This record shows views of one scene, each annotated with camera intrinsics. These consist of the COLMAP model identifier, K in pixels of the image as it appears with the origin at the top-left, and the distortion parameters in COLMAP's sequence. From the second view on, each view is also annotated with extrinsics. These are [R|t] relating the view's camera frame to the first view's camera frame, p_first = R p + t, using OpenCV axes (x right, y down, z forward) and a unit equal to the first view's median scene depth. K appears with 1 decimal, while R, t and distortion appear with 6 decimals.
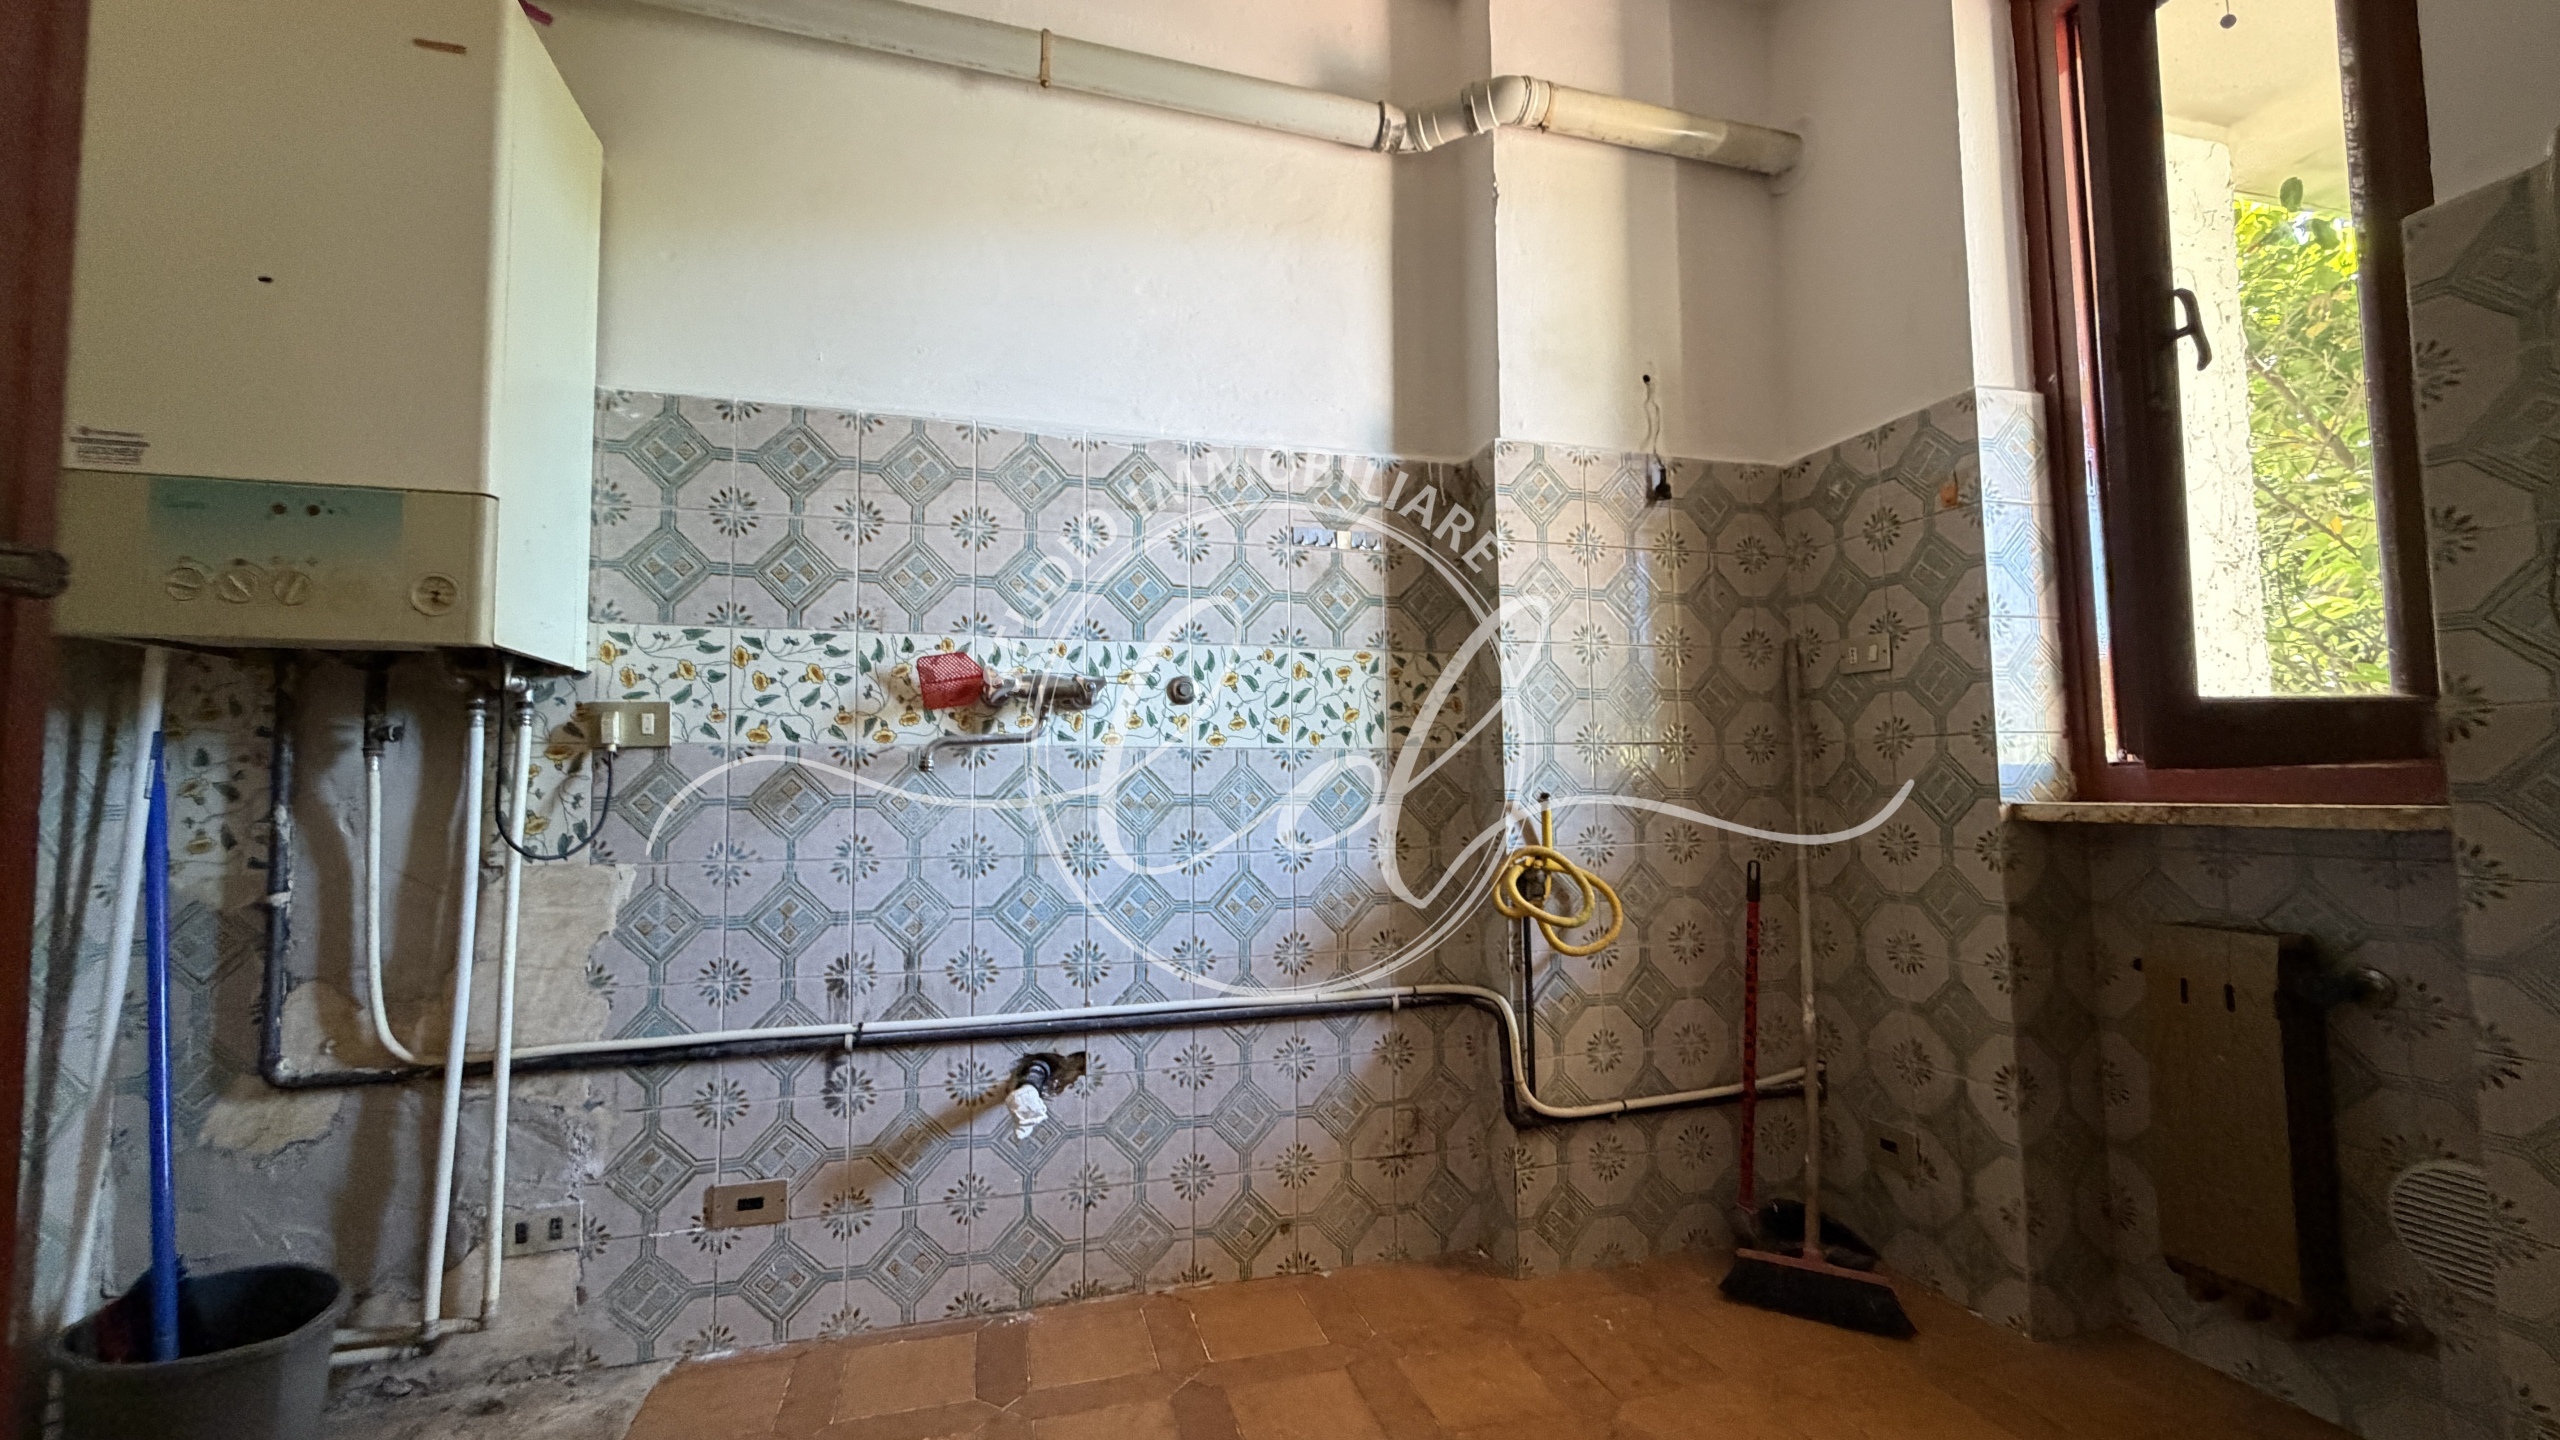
lens RADIAL K [[1012.4, 0, 1273.4], [0, 1012.4, 718.9], [0, 0, 1]] dist [-0.000488, 0.000392]
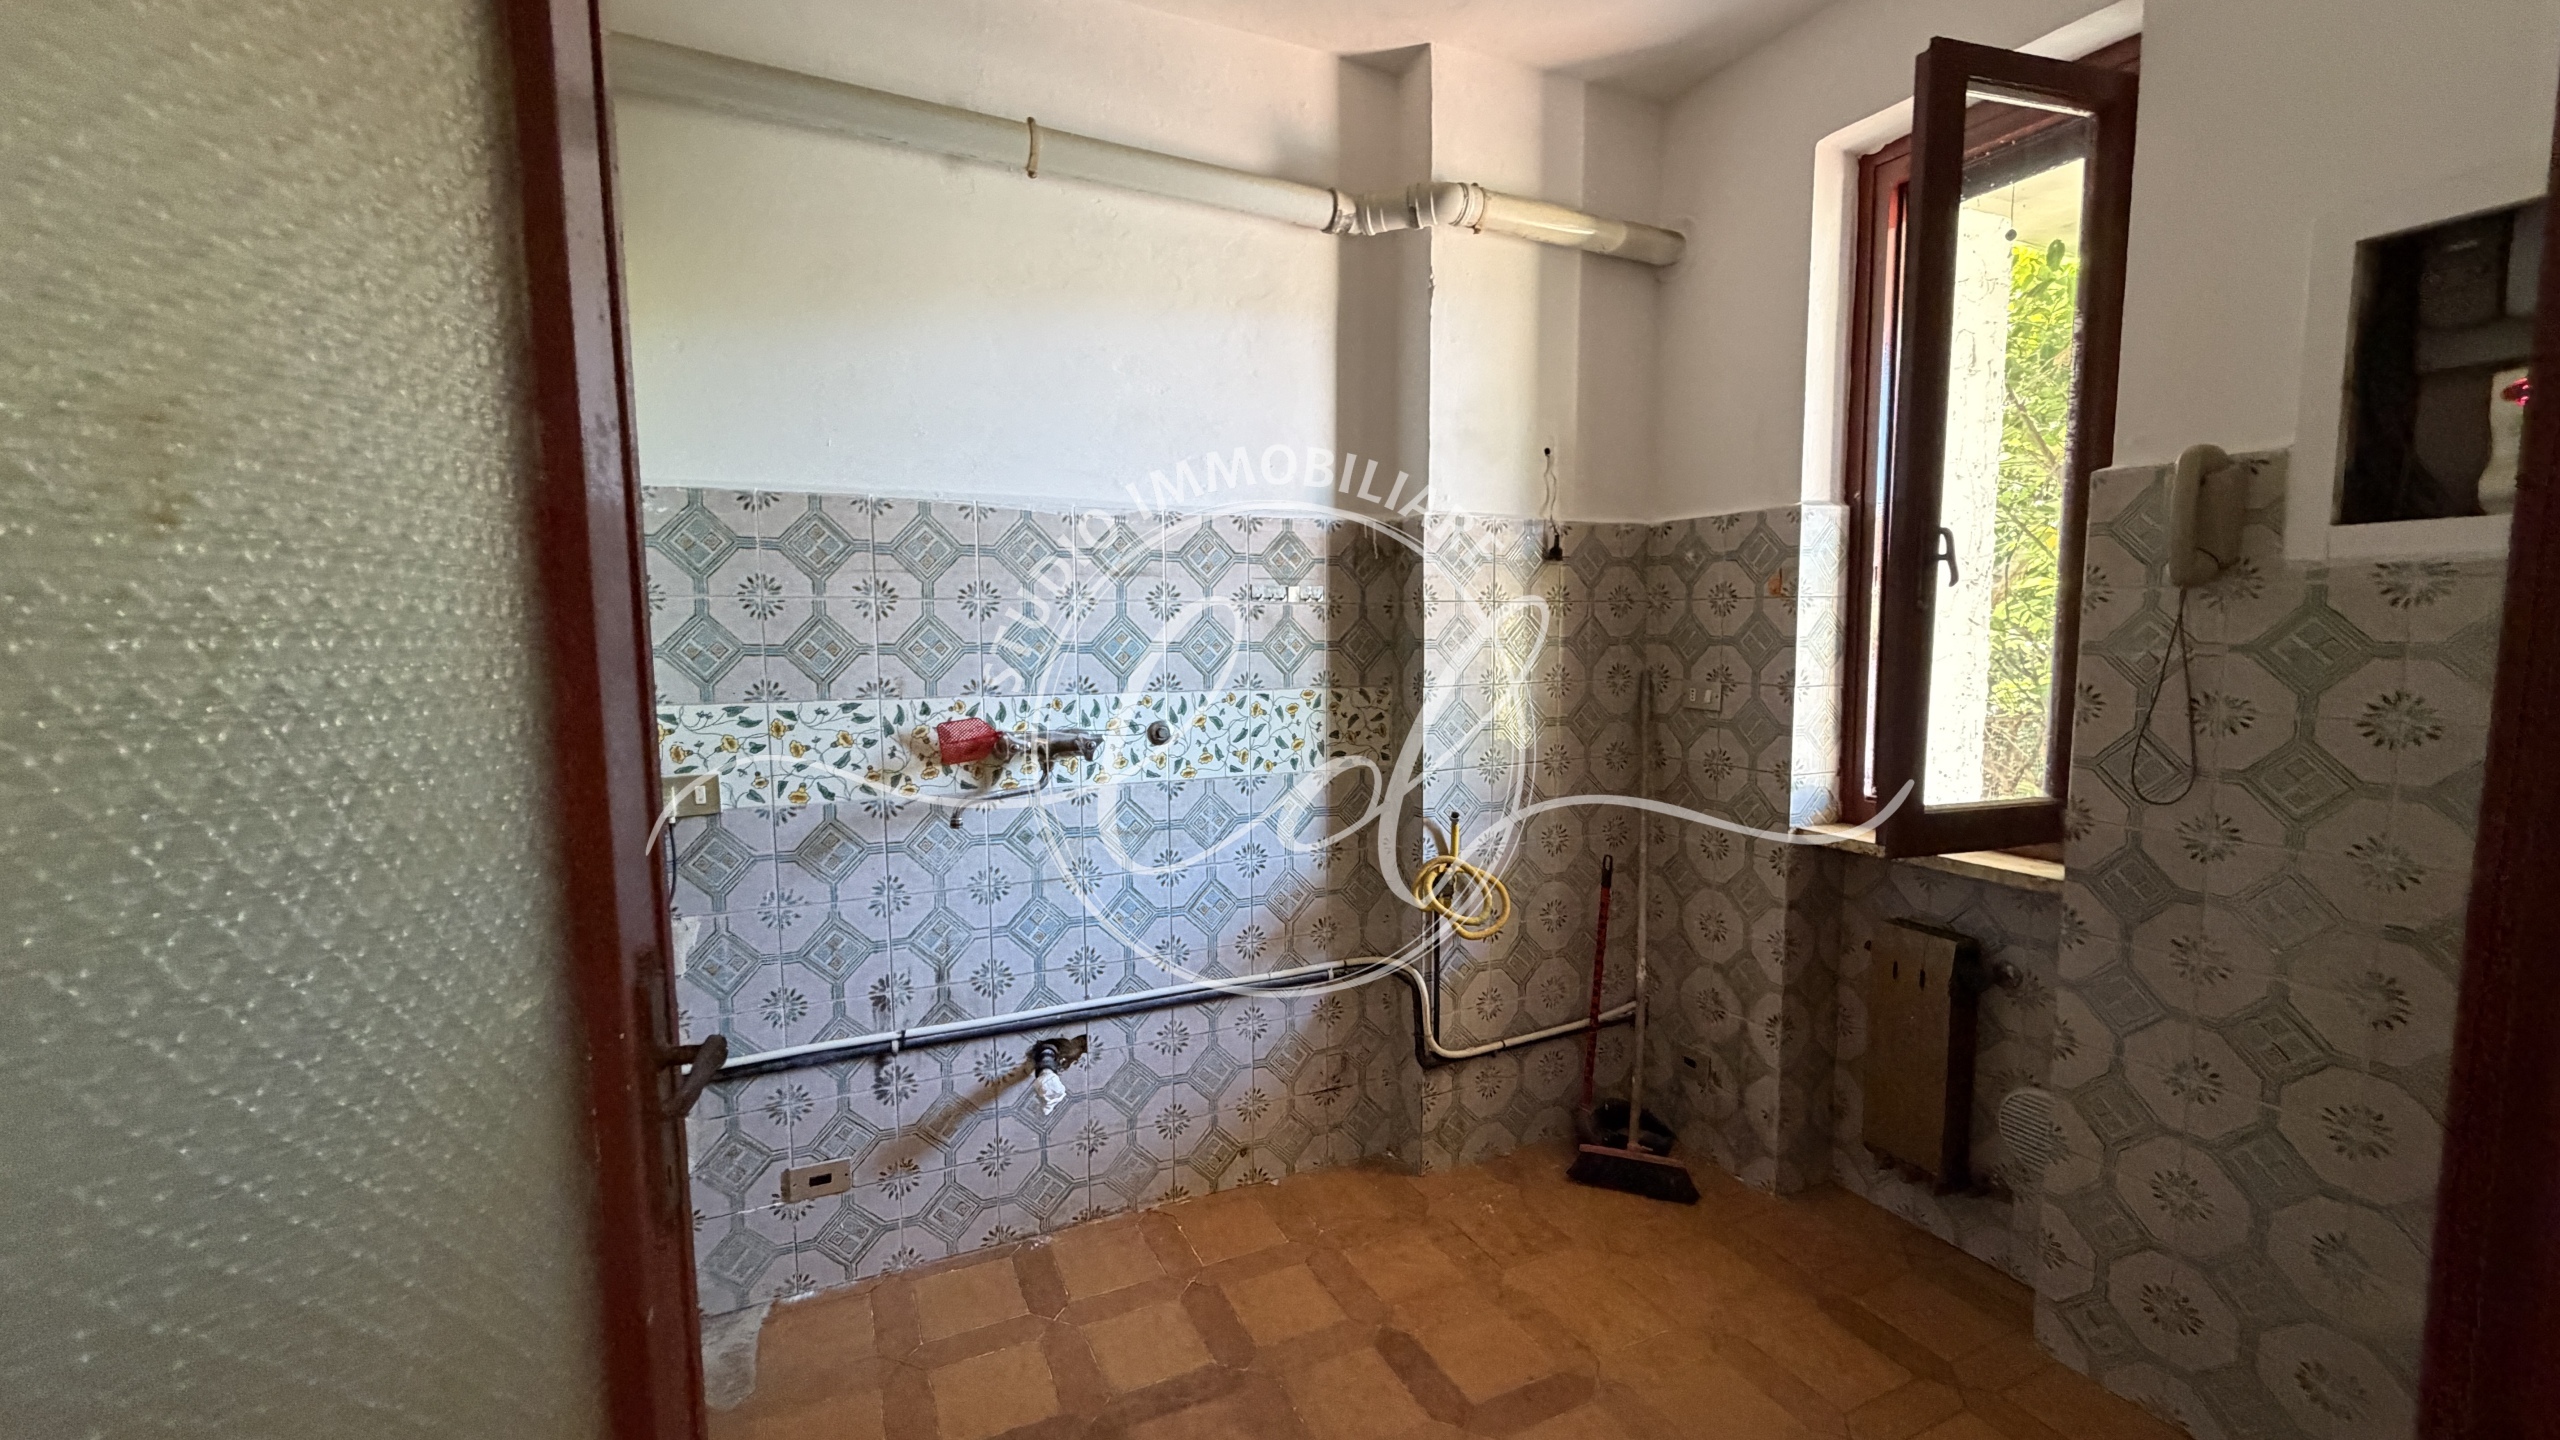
lens RADIAL K [[1012.4, 0, 1270.5], [0, 1012.4, 715.3], [0, 0, 1]] dist [-0.000488, 0.000392]
pose [[0.988034, -0.009381, 0.153949, -0.156023], [-0.014695, 0.987882, 0.154508, -0.250085], [-0.153533, -0.154921, 0.975924, -0.168313]]
